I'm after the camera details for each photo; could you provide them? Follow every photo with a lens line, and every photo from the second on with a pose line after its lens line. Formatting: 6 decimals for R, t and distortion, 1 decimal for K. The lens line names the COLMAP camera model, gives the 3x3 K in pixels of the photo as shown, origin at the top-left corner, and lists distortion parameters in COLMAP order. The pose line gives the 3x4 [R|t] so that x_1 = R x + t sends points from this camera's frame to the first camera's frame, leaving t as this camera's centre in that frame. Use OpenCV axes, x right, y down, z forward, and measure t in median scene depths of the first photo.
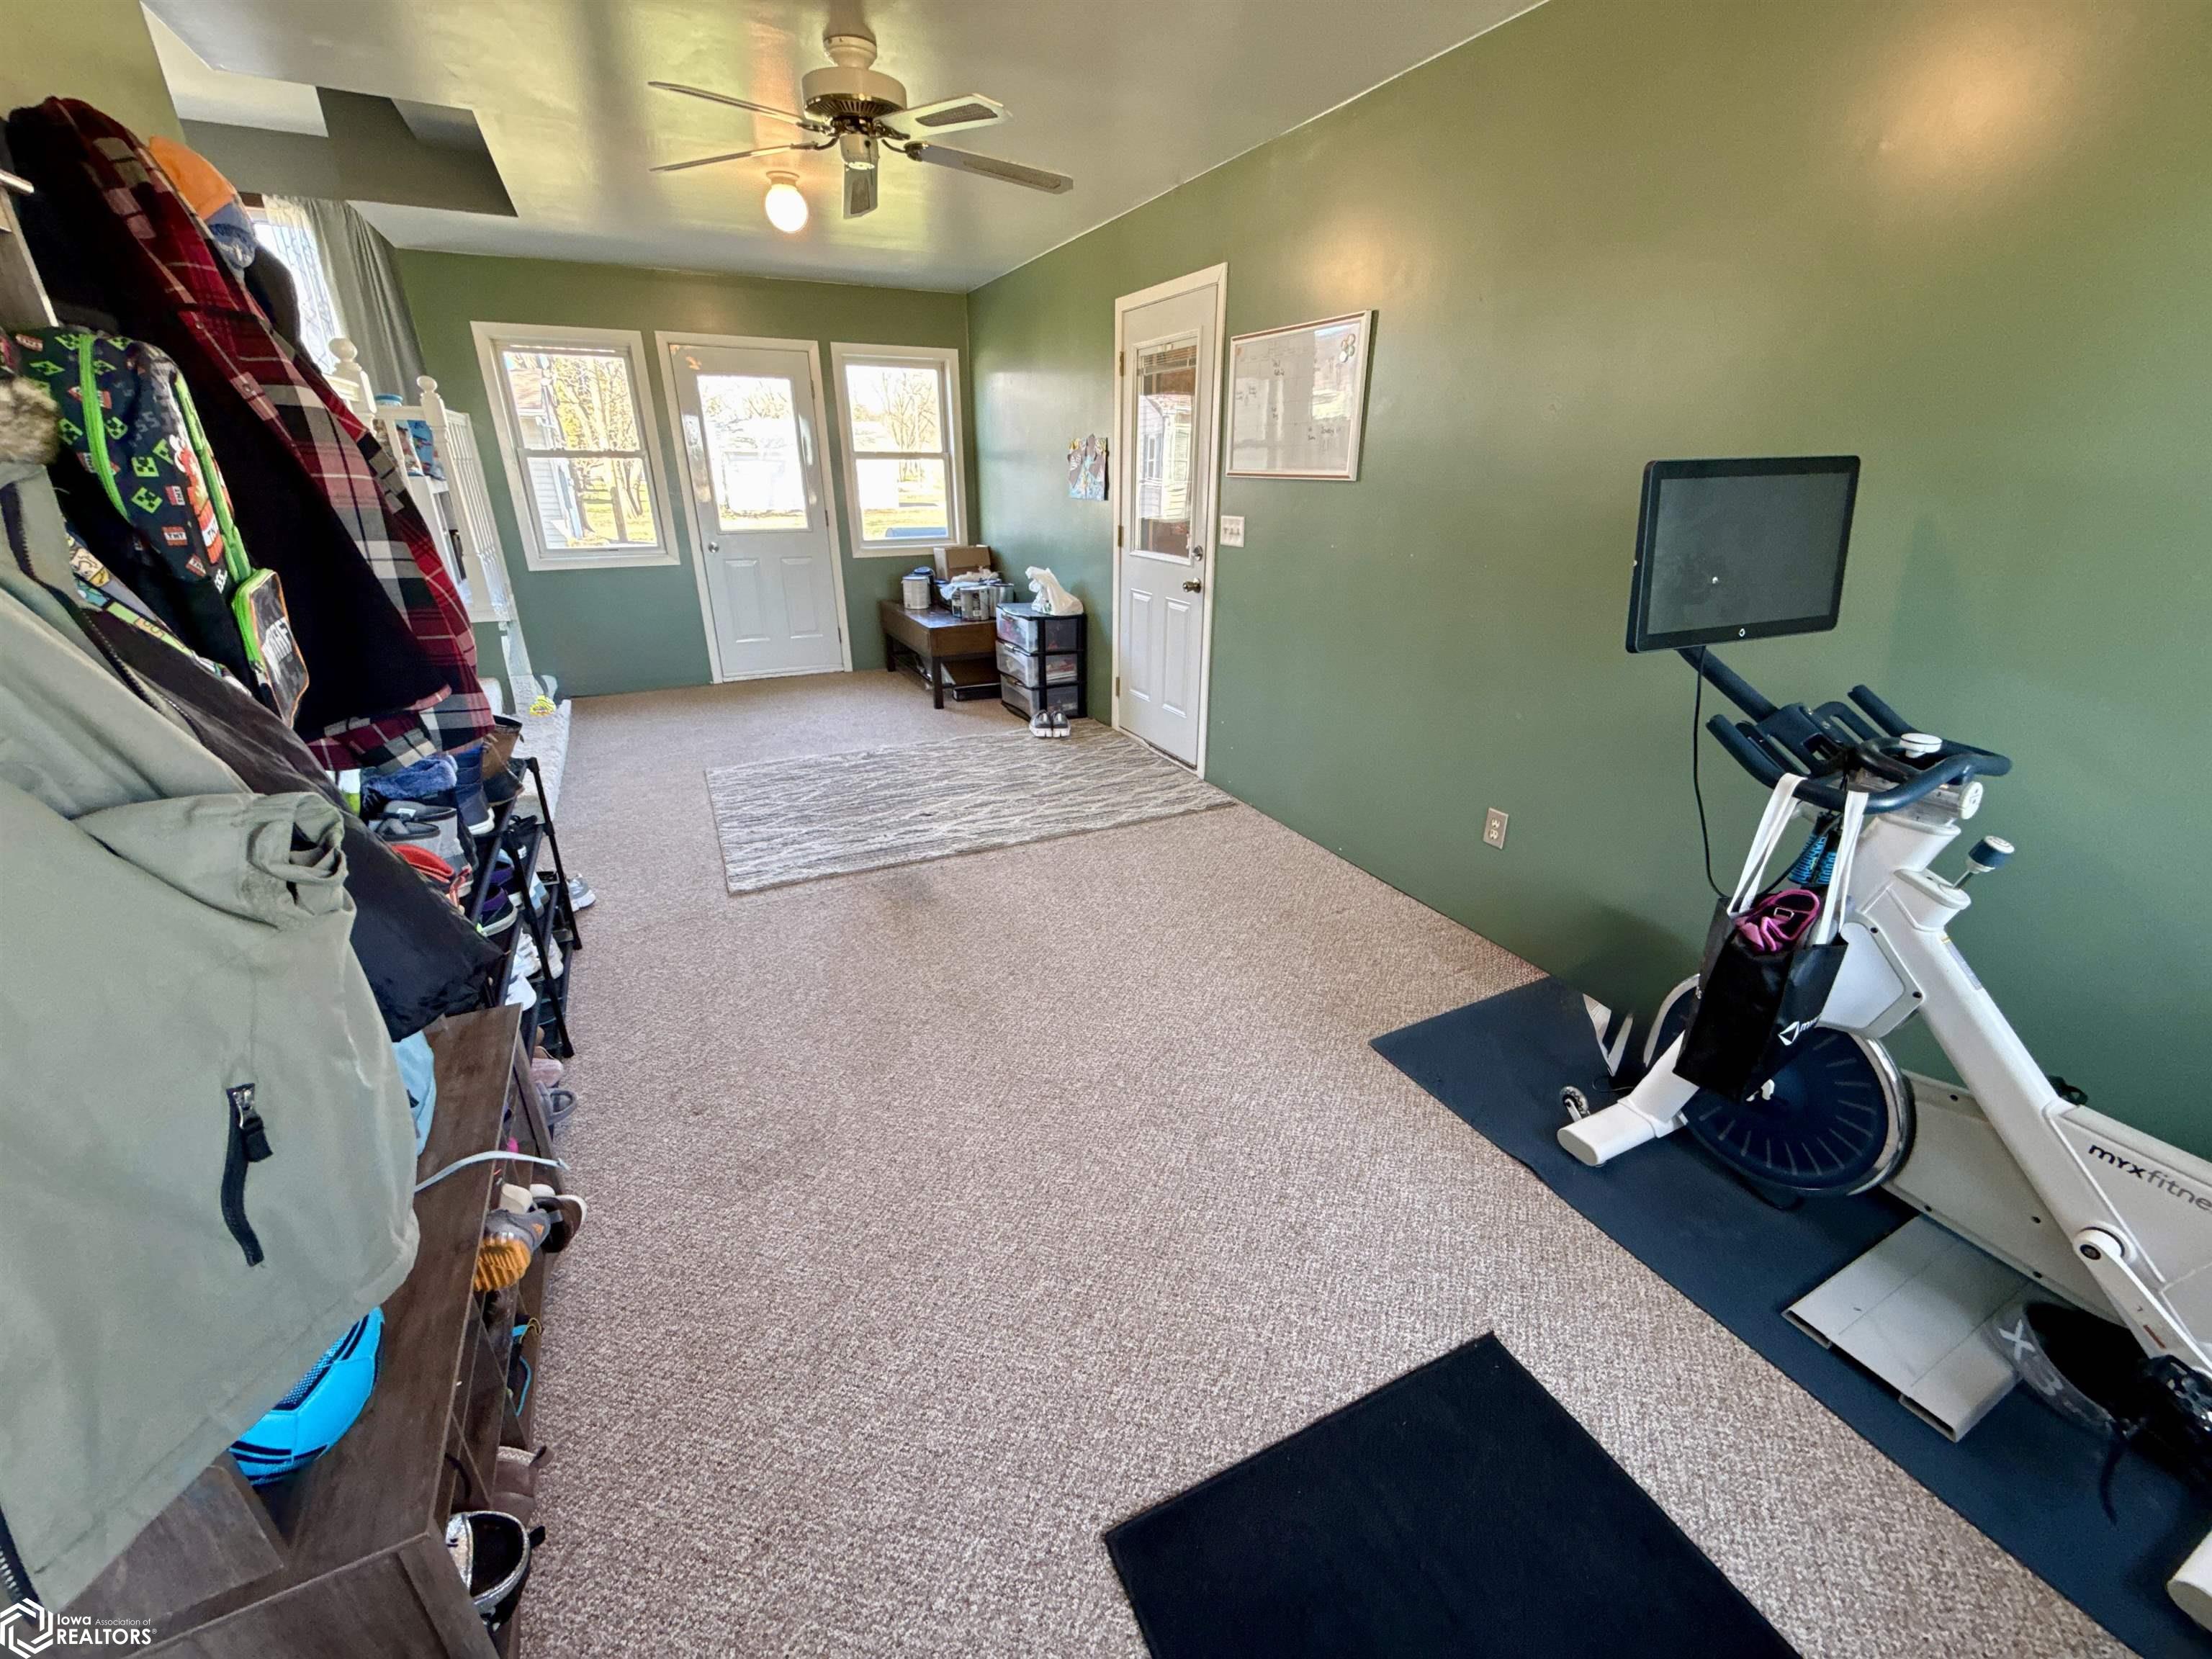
lens RADIAL K [[879.4, 0, 1105.9], [0, 879.4, 827.8], [0, 0, 1]] dist [-0.000375, -0.000384]
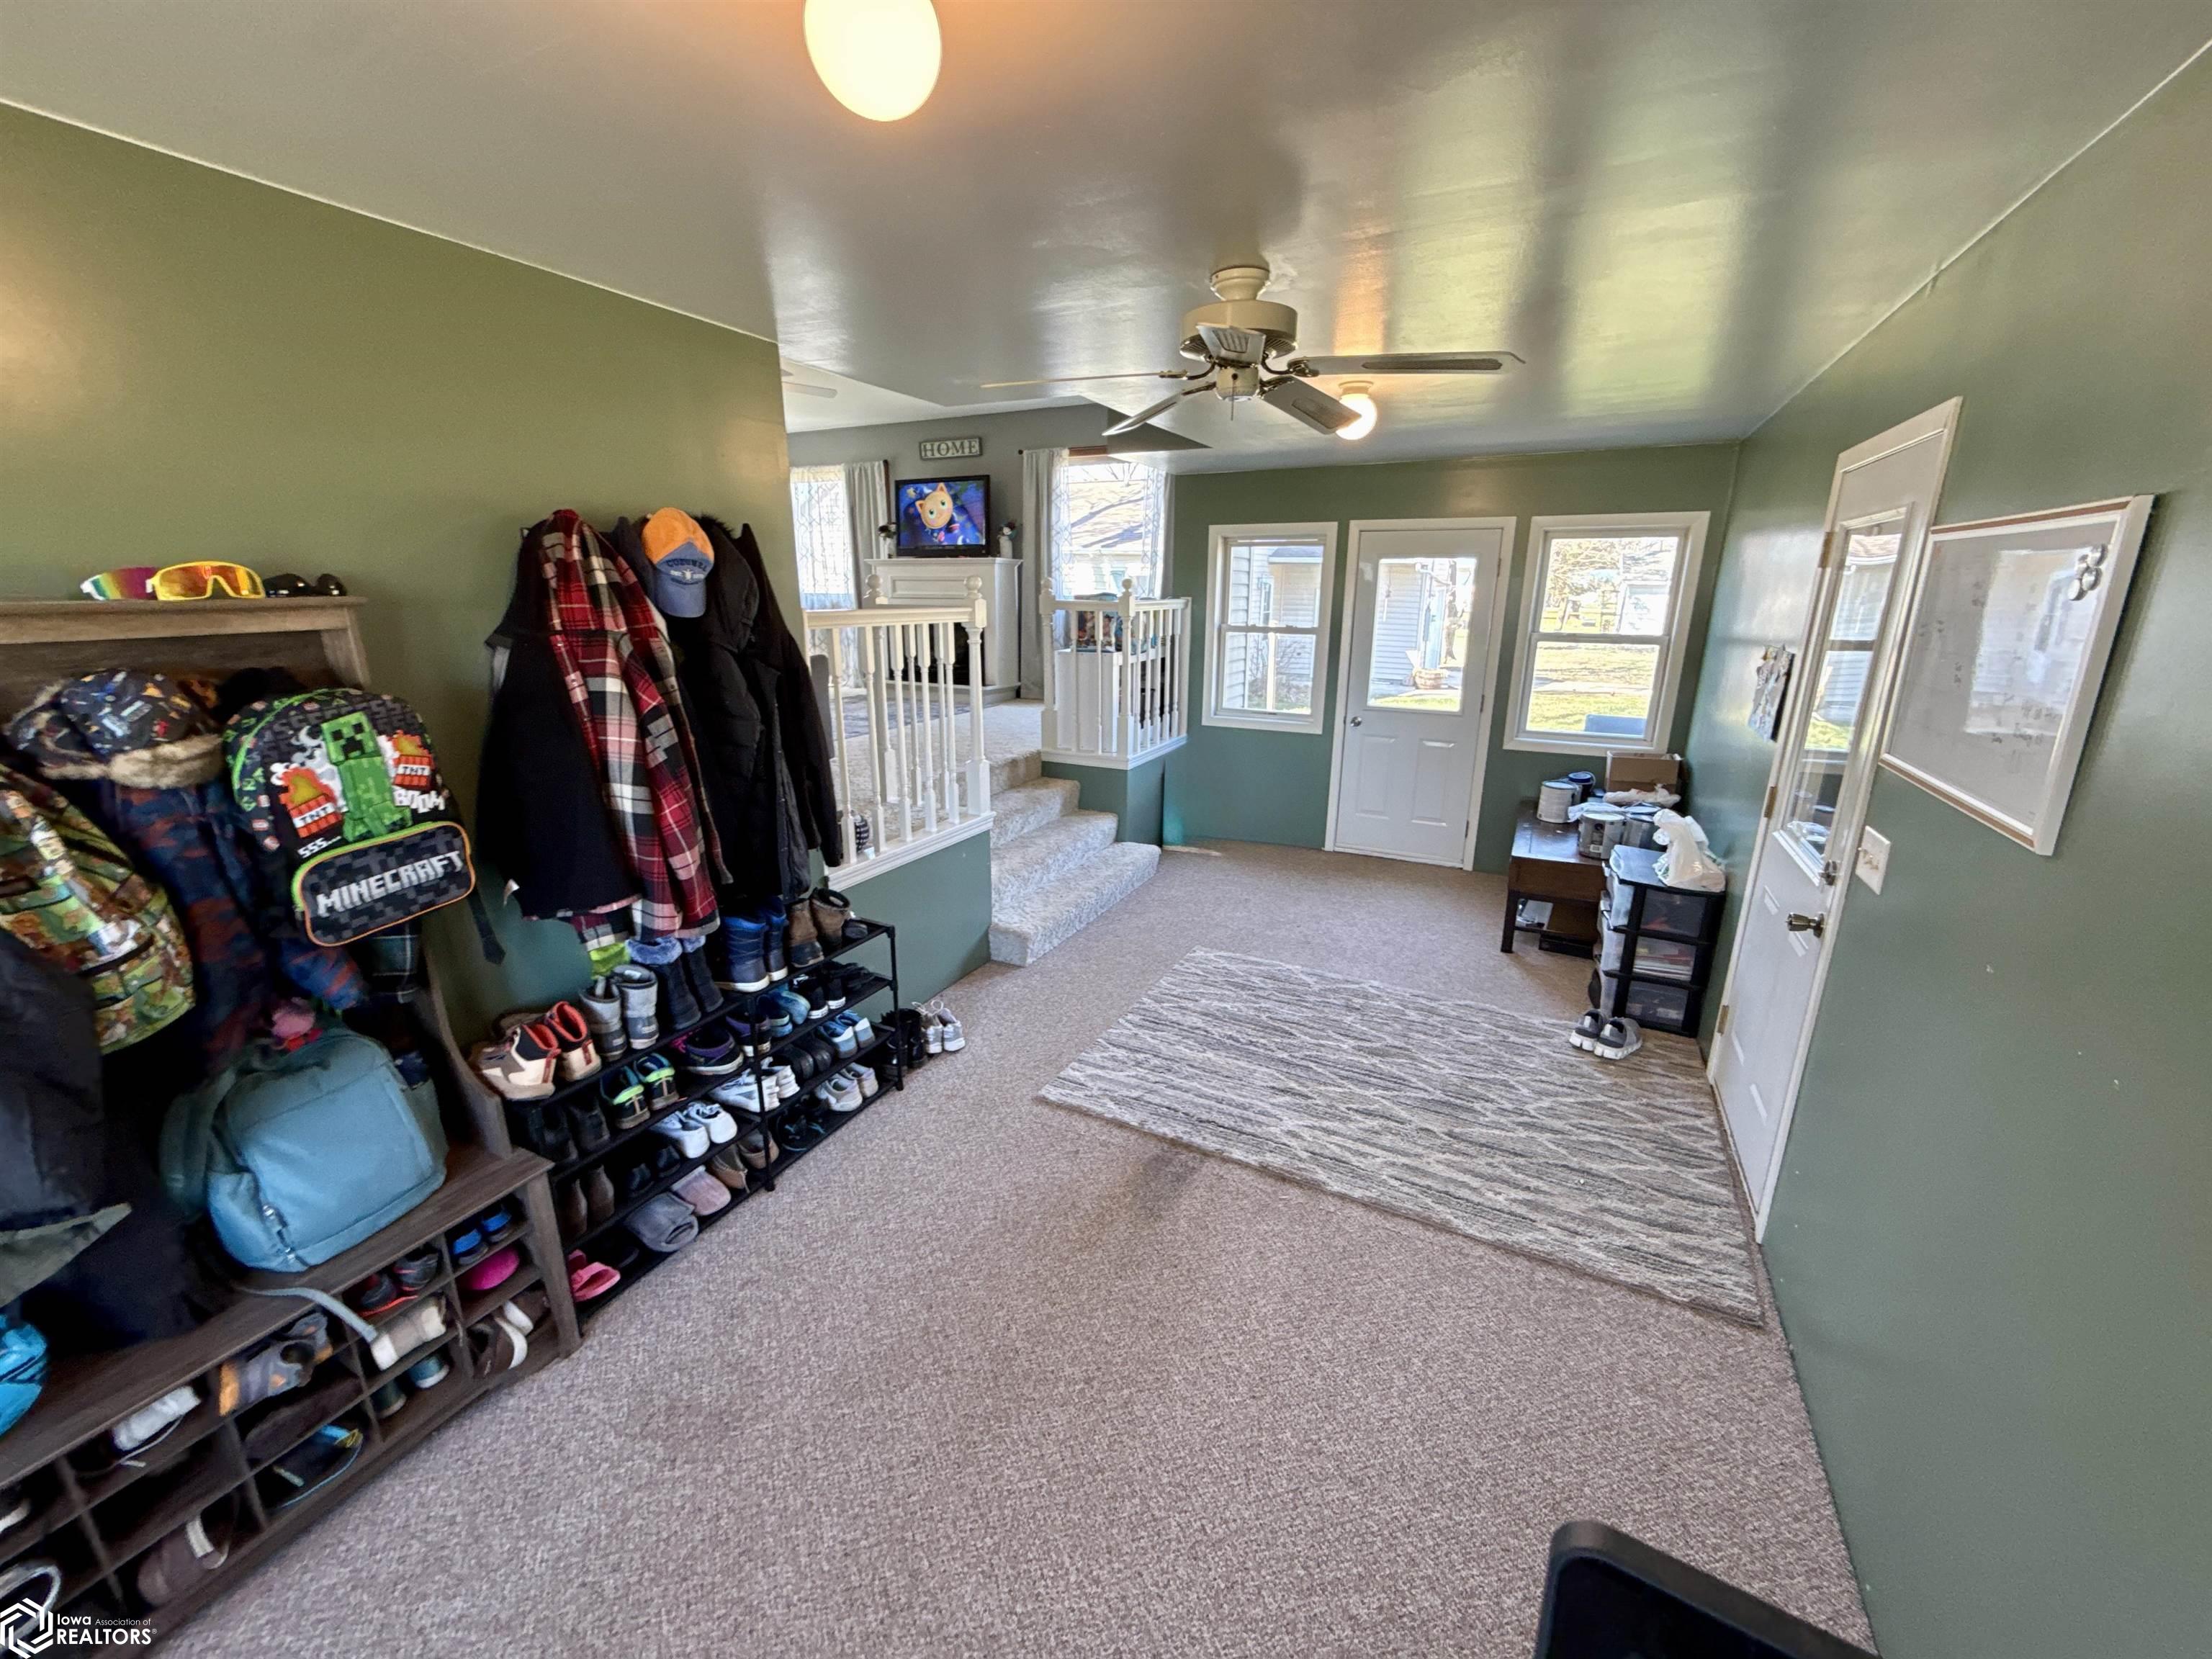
lens RADIAL K [[879.4, 0, 1107.3], [0, 879.4, 825.4], [0, 0, 1]] dist [-0.000375, -0.000384]
pose [[0.596594, 0.212128, -0.774001, 0.217685], [-0.310062, 0.950473, 0.021499, -0.174685], [0.740228, 0.227162, 0.632819, 0.237475]]
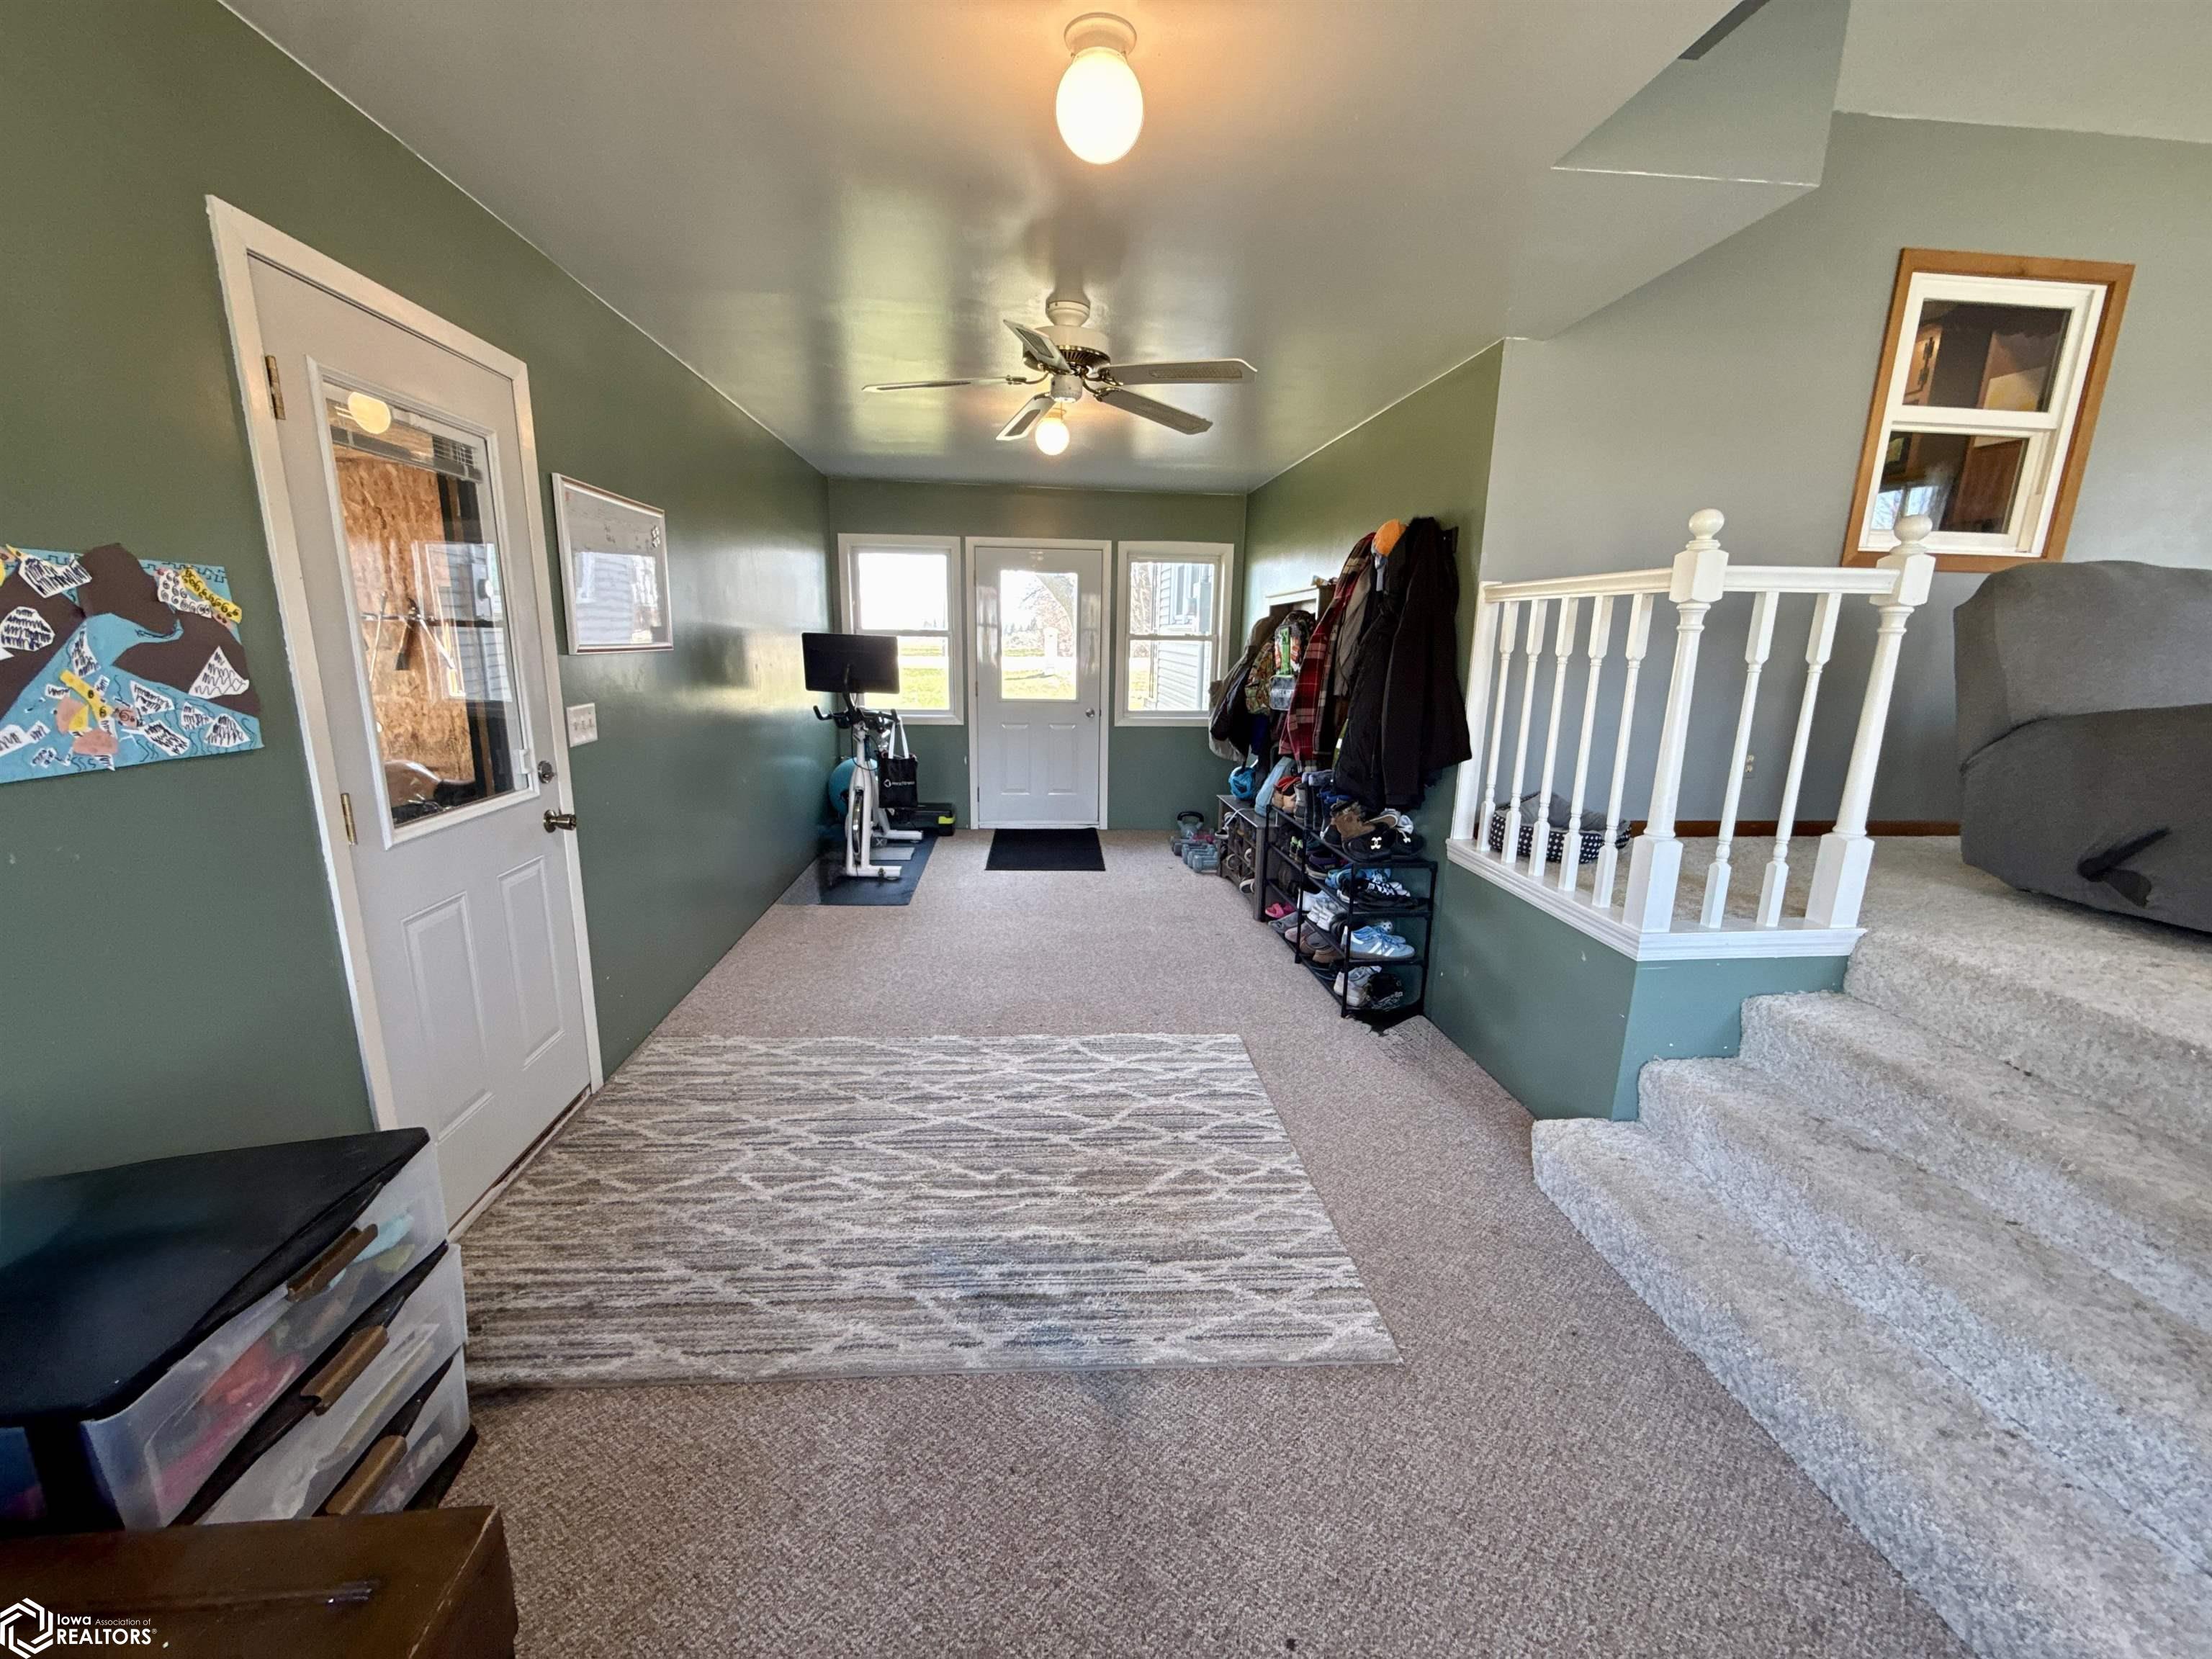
lens RADIAL K [[879.4, 0, 1098.0], [0, 879.4, 834.6], [0, 0, 1]] dist [-0.000375, -0.000384]
pose [[-0.926998, -0.104467, 0.360223, -0.415279], [0.121001, 0.825776, 0.550866, -0.481843], [-0.355011, 0.554239, -0.752852, 1.140166]]
